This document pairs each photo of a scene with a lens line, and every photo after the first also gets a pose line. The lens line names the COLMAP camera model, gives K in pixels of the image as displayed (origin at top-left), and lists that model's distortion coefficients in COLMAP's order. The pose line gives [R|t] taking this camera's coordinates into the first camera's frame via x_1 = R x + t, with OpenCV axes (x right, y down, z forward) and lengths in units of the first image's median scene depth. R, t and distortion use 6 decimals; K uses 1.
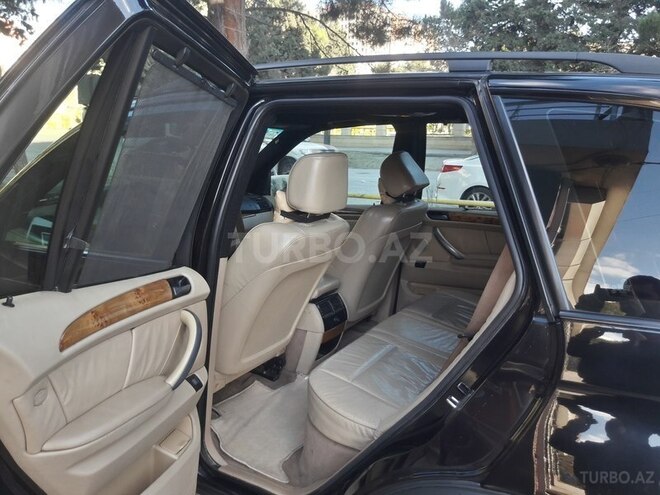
lens RADIAL K [[545.6, 0, 331.9], [0, 545.6, 250.1], [0, 0, 1]] dist [-0.022232, -0.019690]
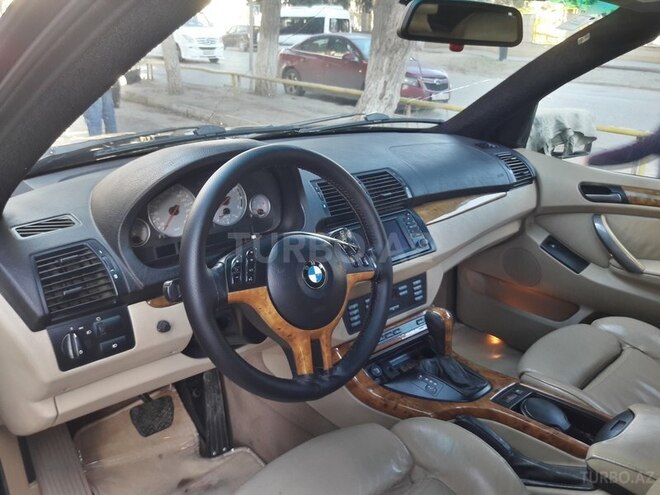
lens RADIAL K [[545.6, 0, 329.6], [0, 545.6, 248.9], [0, 0, 1]] dist [-0.022232, -0.019690]
pose [[0.961452, 0.114908, -0.249813, -0.043999], [-0.072741, 0.982419, 0.171933, -0.023527], [0.265178, -0.147134, 0.952907, 0.129915]]
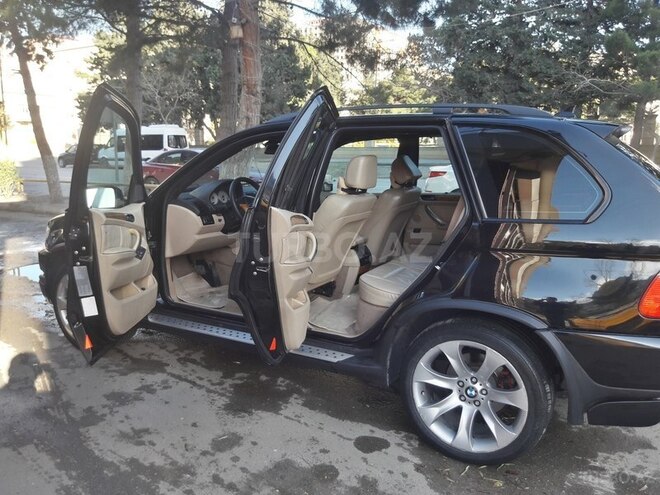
lens RADIAL K [[545.6, 0, 330.1], [0, 545.6, 249.4], [0, 0, 1]] dist [-0.022232, -0.019690]
pose [[0.999642, -0.019647, 0.018170, -0.025338], [0.020057, 0.999542, -0.022649, 0.025857], [-0.017717, 0.023006, 0.999578, -0.119911]]
